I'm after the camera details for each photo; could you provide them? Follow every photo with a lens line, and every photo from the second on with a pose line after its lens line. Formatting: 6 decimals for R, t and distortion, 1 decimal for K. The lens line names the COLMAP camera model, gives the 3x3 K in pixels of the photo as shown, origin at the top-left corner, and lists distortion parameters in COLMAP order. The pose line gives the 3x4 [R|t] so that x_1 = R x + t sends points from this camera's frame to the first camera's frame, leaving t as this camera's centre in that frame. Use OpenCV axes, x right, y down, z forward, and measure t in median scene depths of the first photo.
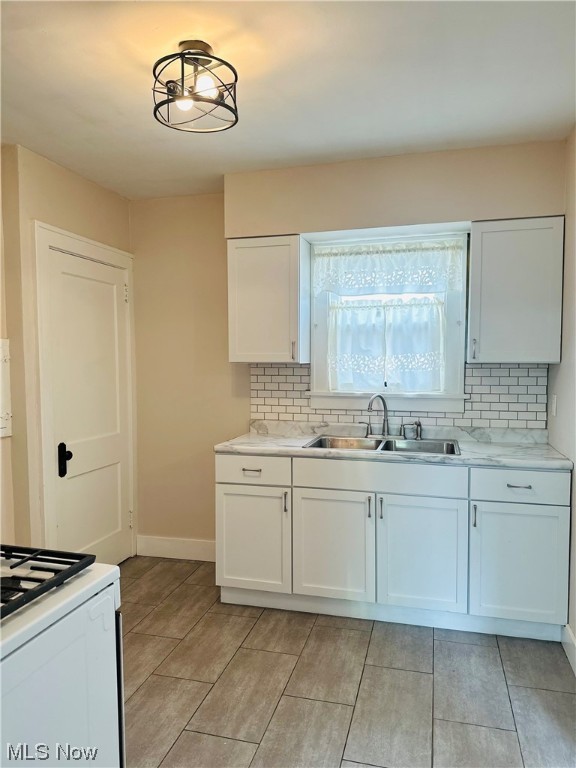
lens RADIAL K [[540.2, 0, 289.6], [0, 540.2, 384.9], [0, 0, 1]] dist [0.032852, -0.042900]
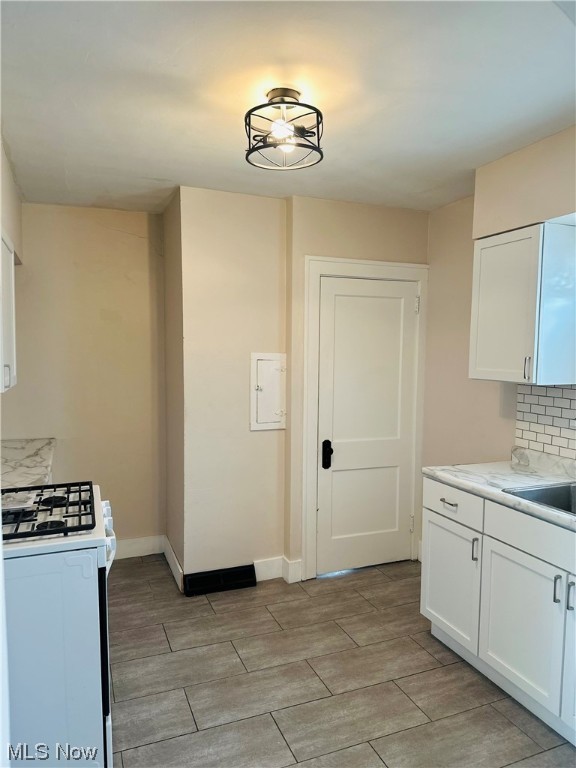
lens RADIAL K [[540.2, 0, 288.7], [0, 540.2, 380.8], [0, 0, 1]] dist [0.032852, -0.042900]
pose [[0.602542, 0.059582, -0.795860, 0.481625], [-0.046859, 0.998130, 0.039248, -0.068423], [0.796710, 0.013645, 0.604208, 0.240203]]
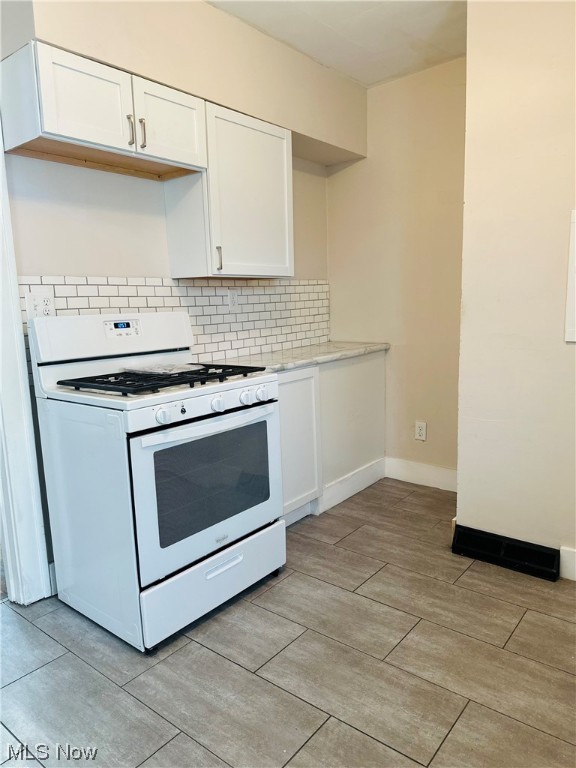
lens RADIAL K [[540.2, 0, 289.7], [0, 540.2, 380.7], [0, 0, 1]] dist [0.032852, -0.042900]
pose [[-0.403369, 0.151944, -0.902334, 0.321181], [-0.008253, 0.985473, 0.169633, 0.022816], [0.915000, 0.075871, -0.396255, 0.856911]]
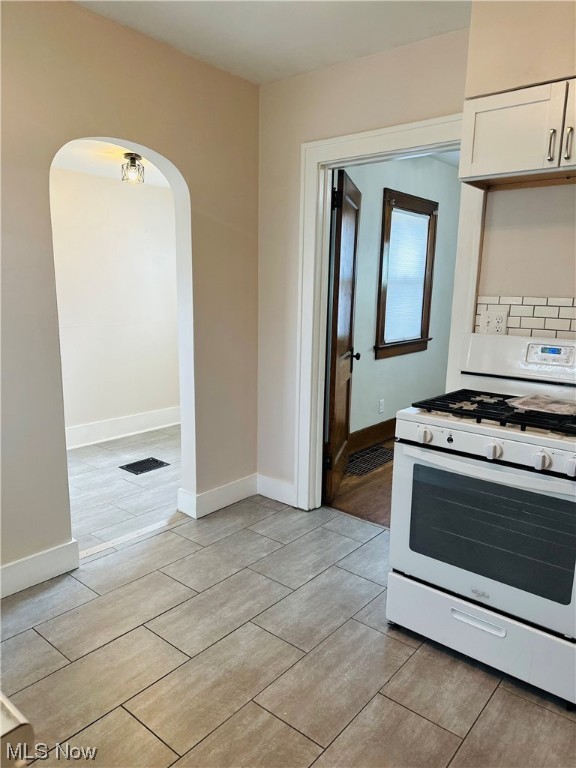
lens RADIAL K [[540.2, 0, 284.3], [0, 540.2, 385.1], [0, 0, 1]] dist [0.032852, -0.042900]
pose [[-0.908885, -0.088853, 0.407472, -0.292563], [0.001994, 0.976104, 0.217297, -0.038831], [-0.417042, 0.198310, -0.886989, 1.141795]]
